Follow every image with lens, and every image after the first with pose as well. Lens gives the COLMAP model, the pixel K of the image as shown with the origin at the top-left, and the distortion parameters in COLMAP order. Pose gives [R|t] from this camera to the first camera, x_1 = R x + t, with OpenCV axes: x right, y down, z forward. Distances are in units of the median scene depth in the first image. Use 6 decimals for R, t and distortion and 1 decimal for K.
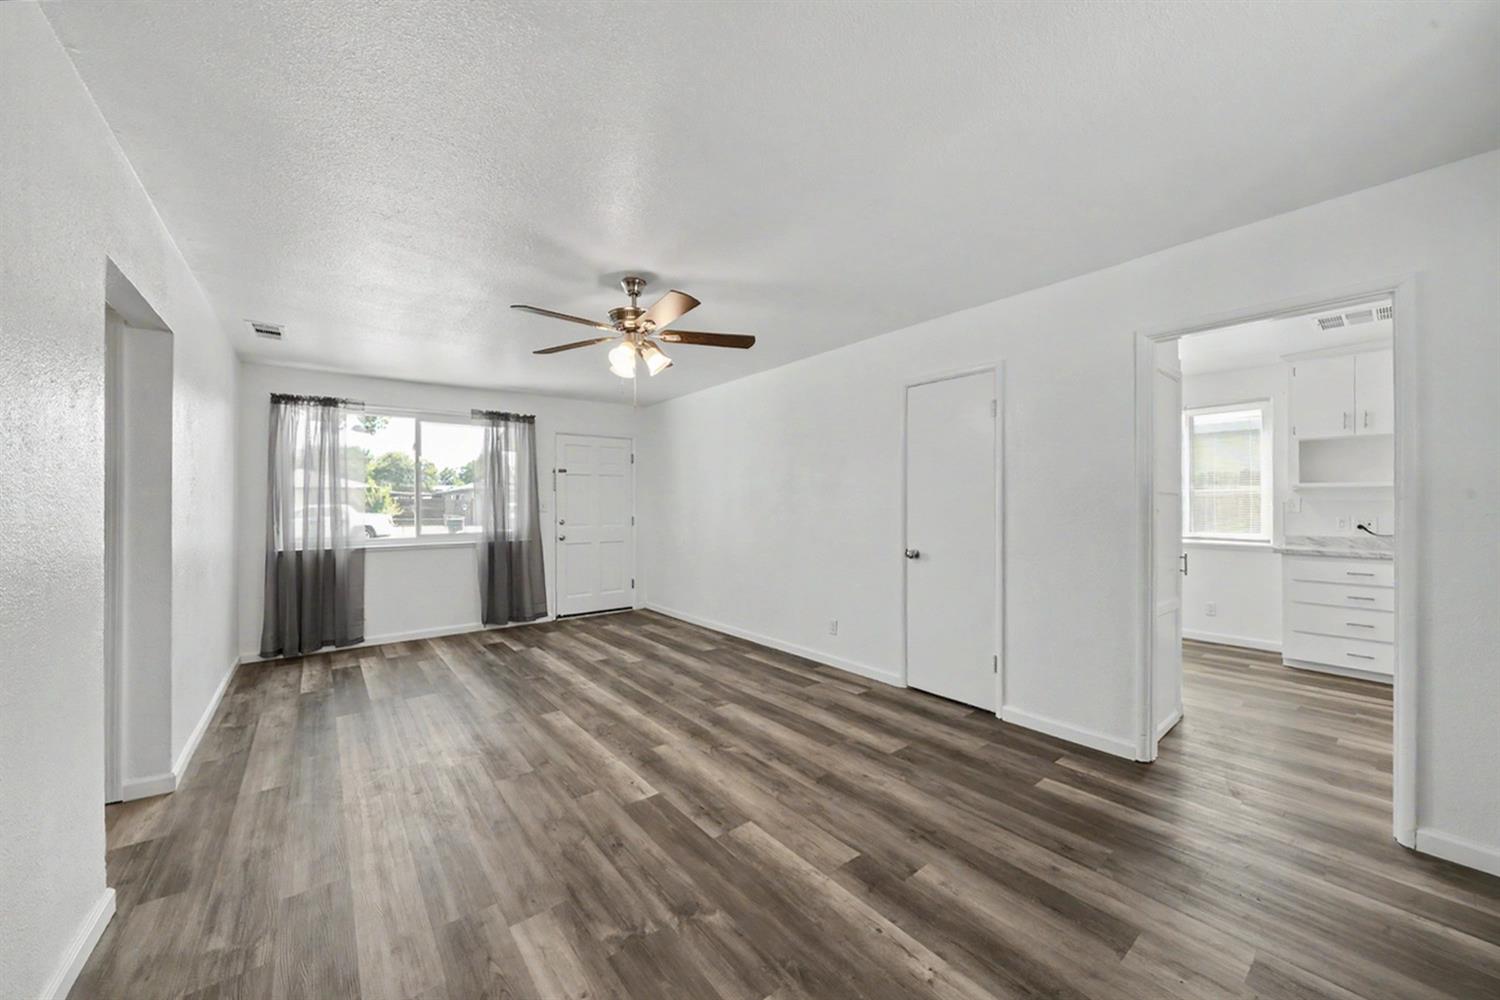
lens RADIAL K [[519.3, 0, 755.7], [0, 519.3, 505.9], [0, 0, 1]] dist [-0.002978, -0.000323]
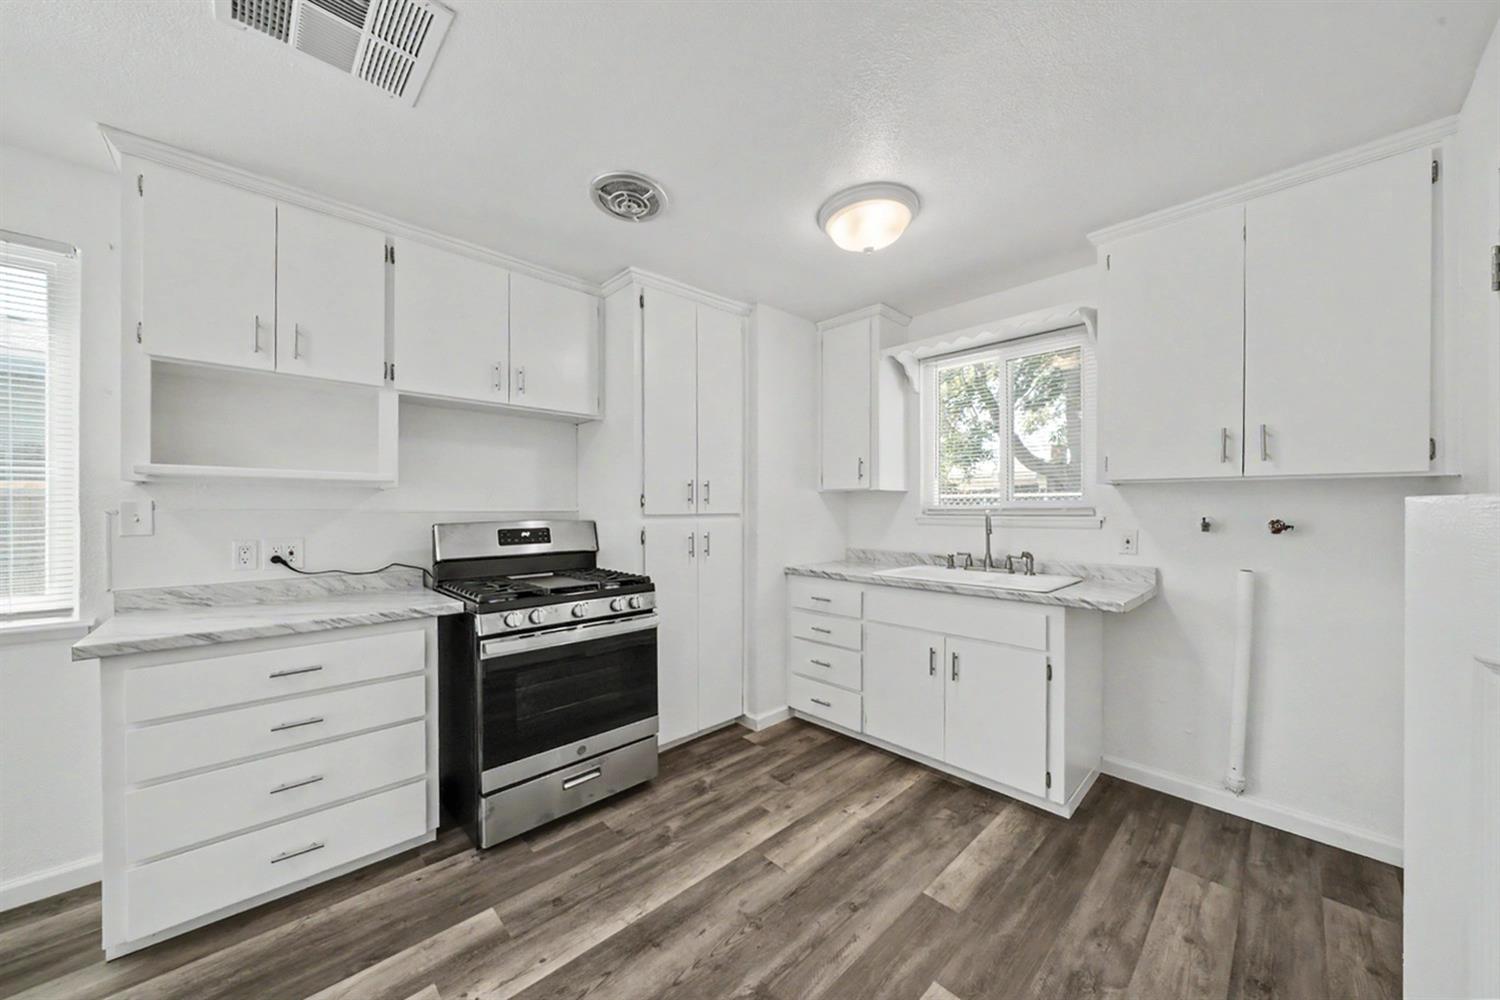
lens RADIAL K [[519.3, 0, 754.8], [0, 519.3, 508.8], [0, 0, 1]] dist [-0.002978, -0.000323]
pose [[-0.111704, 0.005716, 0.993725, 0.356376], [0.003097, 0.999981, -0.005404, -0.003179], [-0.993737, 0.002474, -0.111719, 0.344246]]
